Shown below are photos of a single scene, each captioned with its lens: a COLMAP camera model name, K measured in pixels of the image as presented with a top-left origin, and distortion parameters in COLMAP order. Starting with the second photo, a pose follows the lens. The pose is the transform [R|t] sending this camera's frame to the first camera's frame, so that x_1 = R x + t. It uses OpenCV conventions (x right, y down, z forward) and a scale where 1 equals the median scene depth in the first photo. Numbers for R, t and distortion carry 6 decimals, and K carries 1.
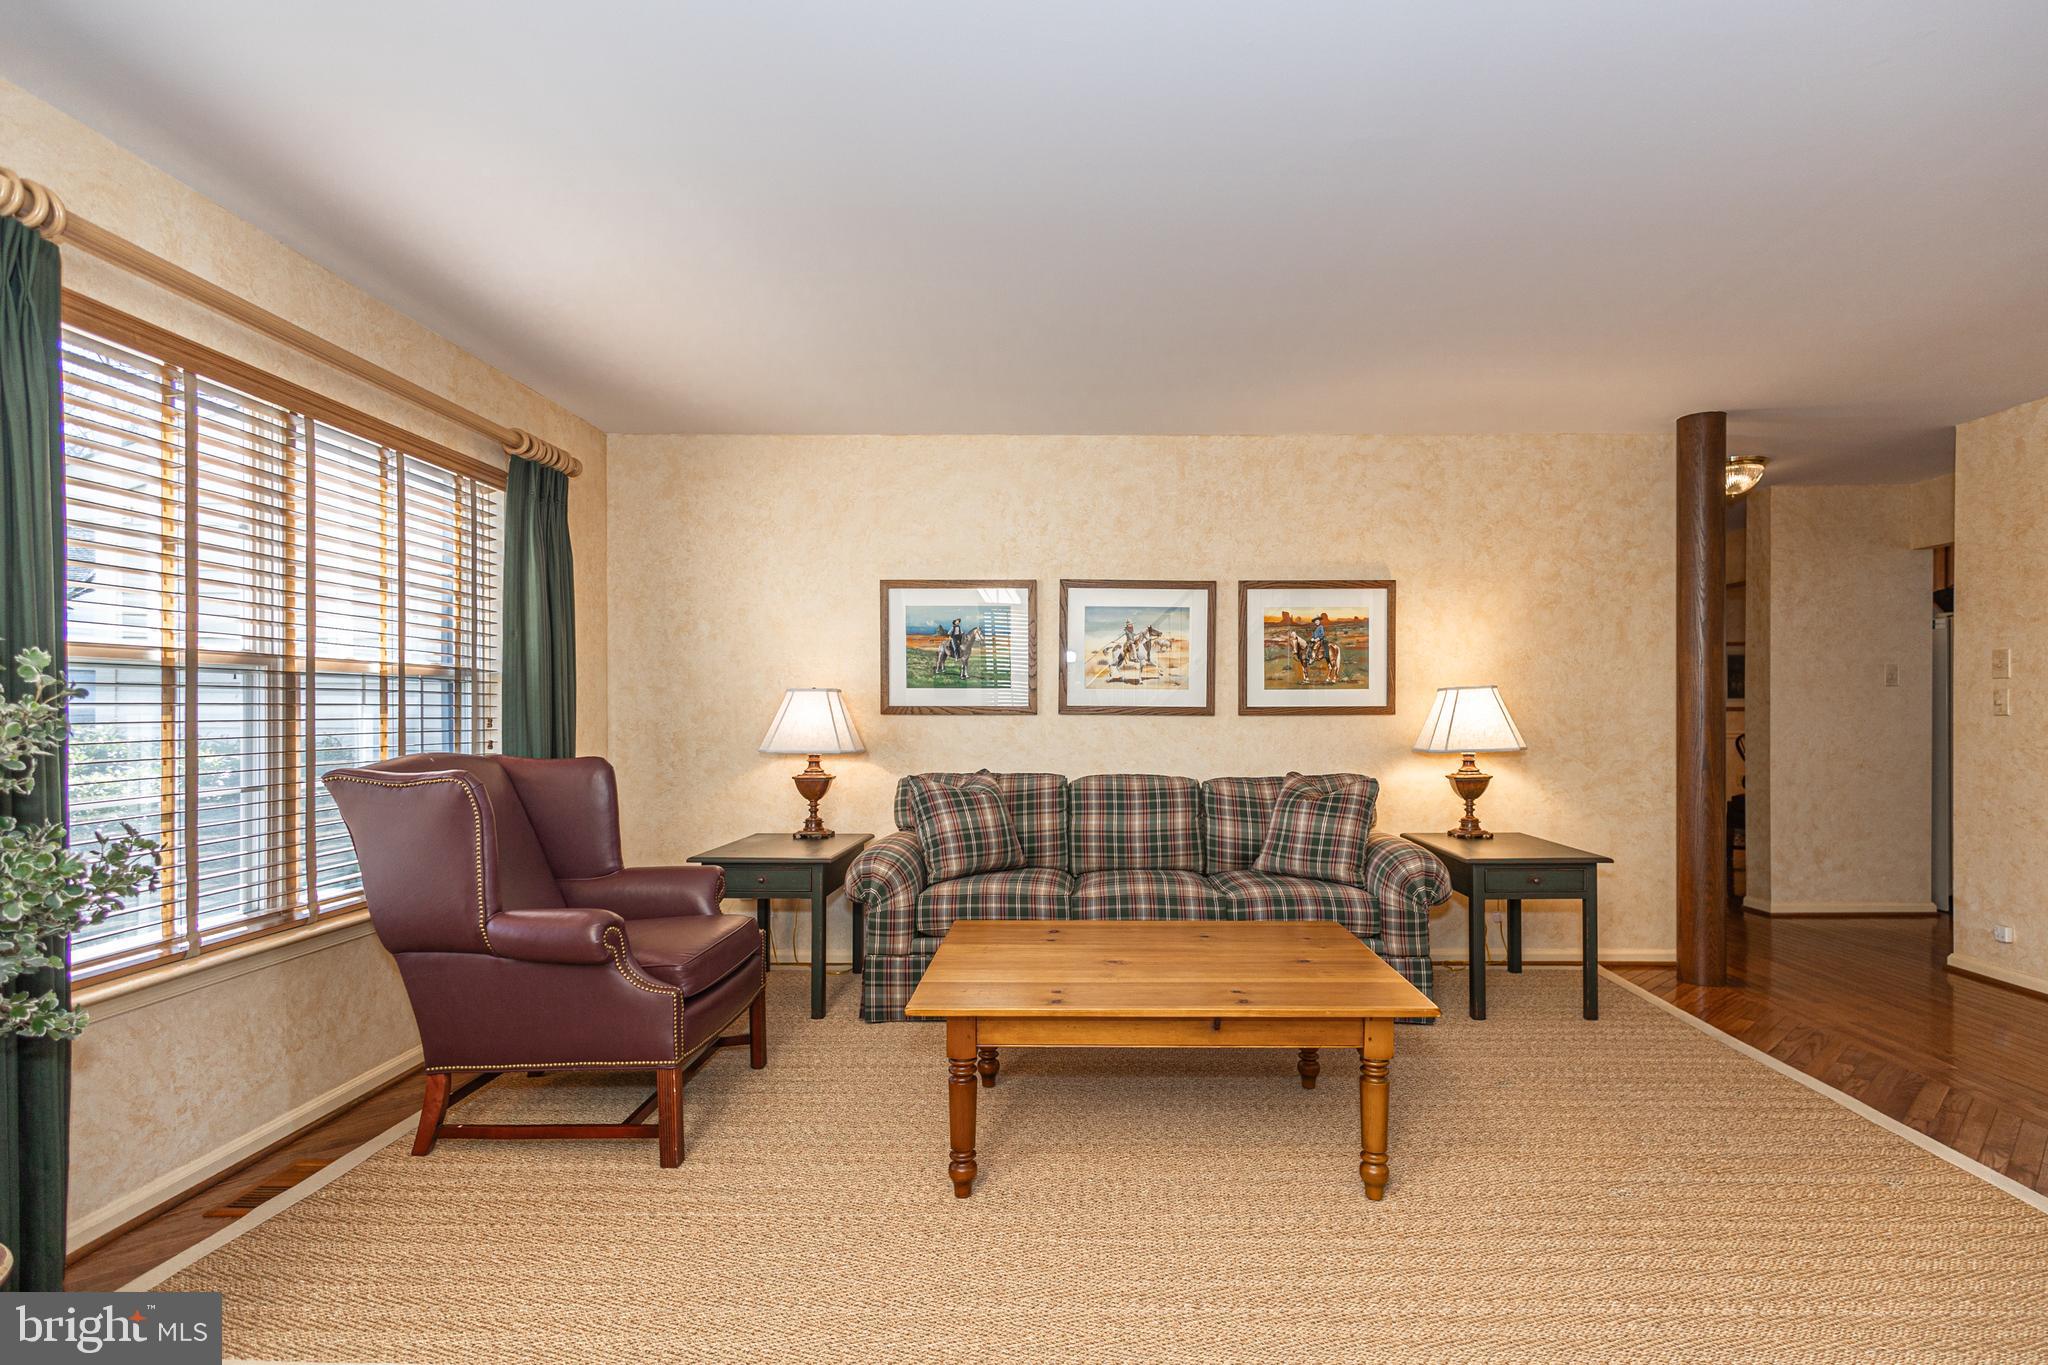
lens RADIAL K [[1014.6, 0, 1032.4], [0, 1014.6, 712.3], [0, 0, 1]] dist [-0.001371, 0.001106]
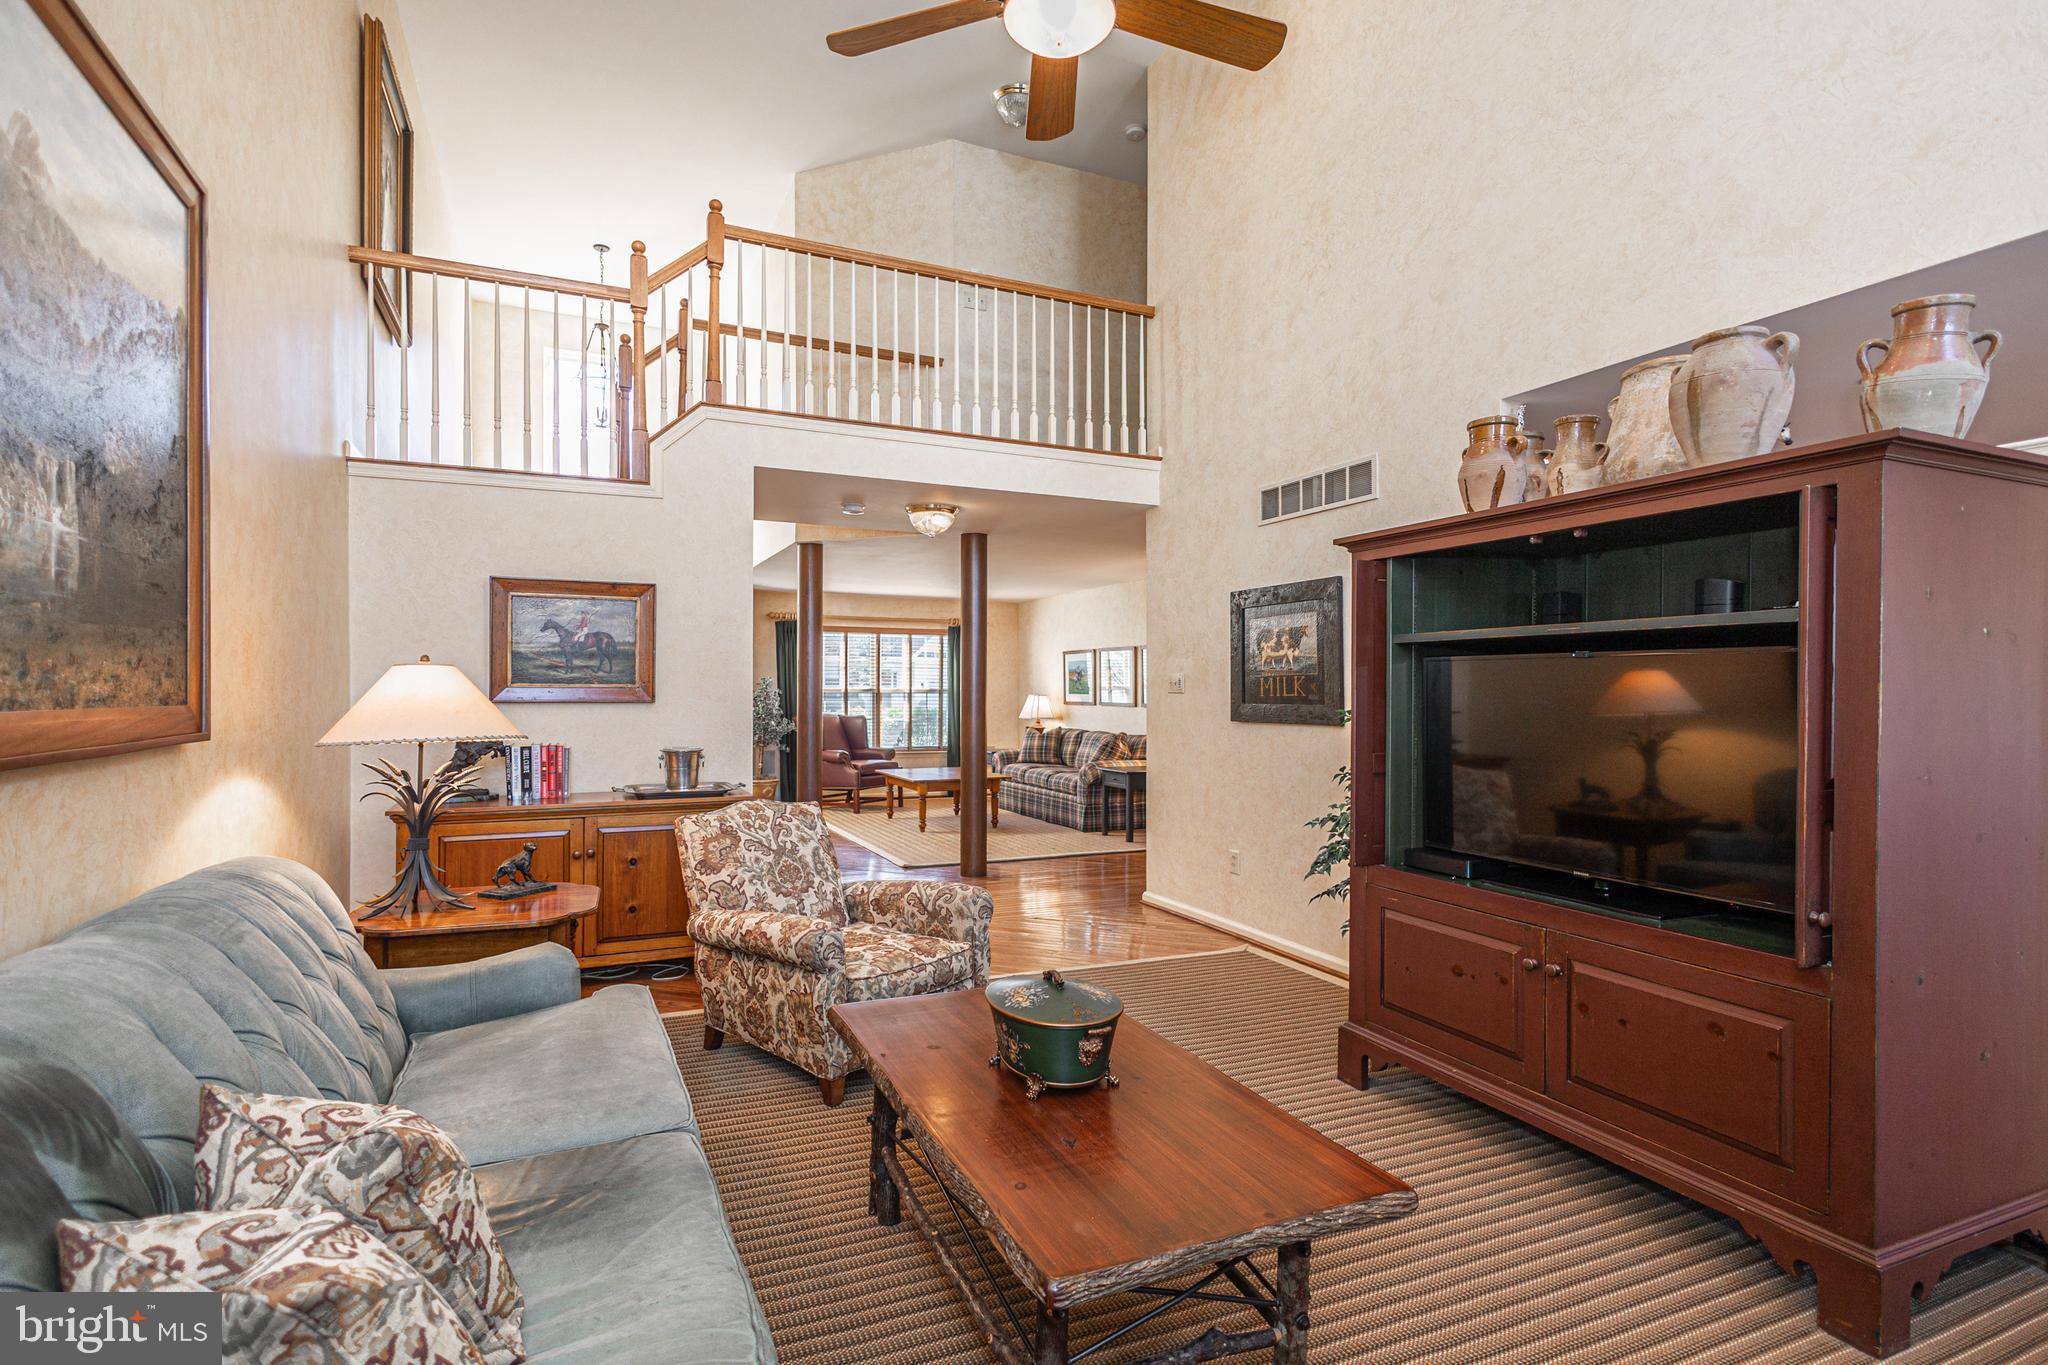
lens RADIAL K [[983.6, 0, 1024.0], [0, 983.6, 682.5], [0, 0, 1]] dist [0.000714, -0.000995]
pose [[0.432357, -0.004914, -0.901689, 2.001653], [-0.004034, 0.999965, -0.007384, -0.031696], [0.901693, 0.006830, 0.432322, -0.132807]]
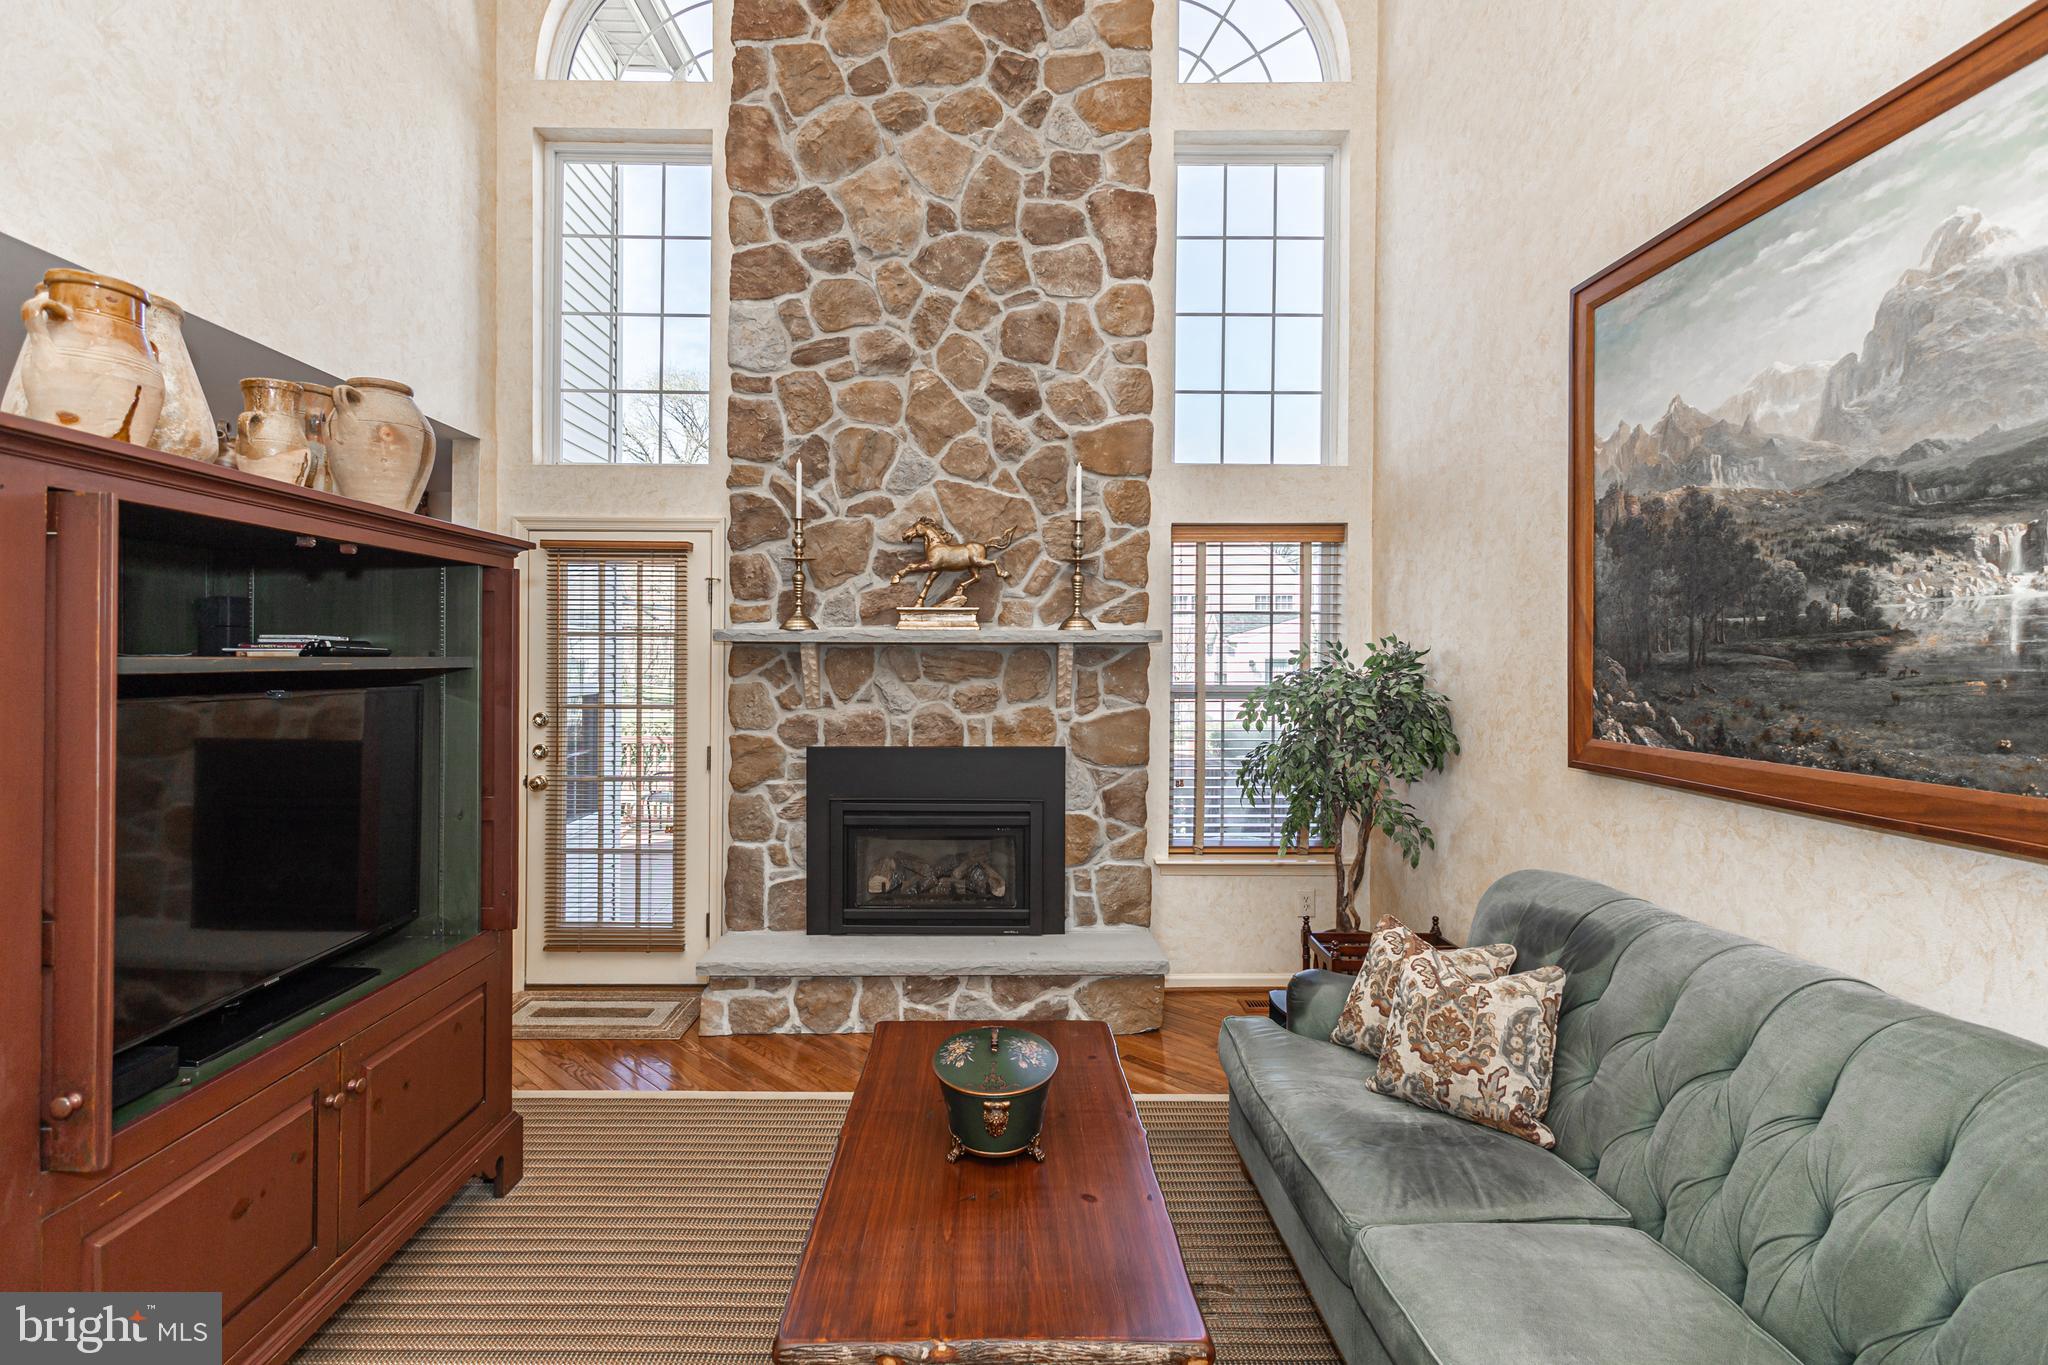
lens RADIAL K [[951.4, 0, 986.1], [0, 951.4, 657.5], [0, 0, 1]] dist [0.002414, -0.000179]
pose [[-0.017827, 0.004741, 0.999830, 1.165407], [0.001448, 0.999988, -0.004716, -0.068078], [-0.999840, 0.001363, -0.017833, 0.105739]]
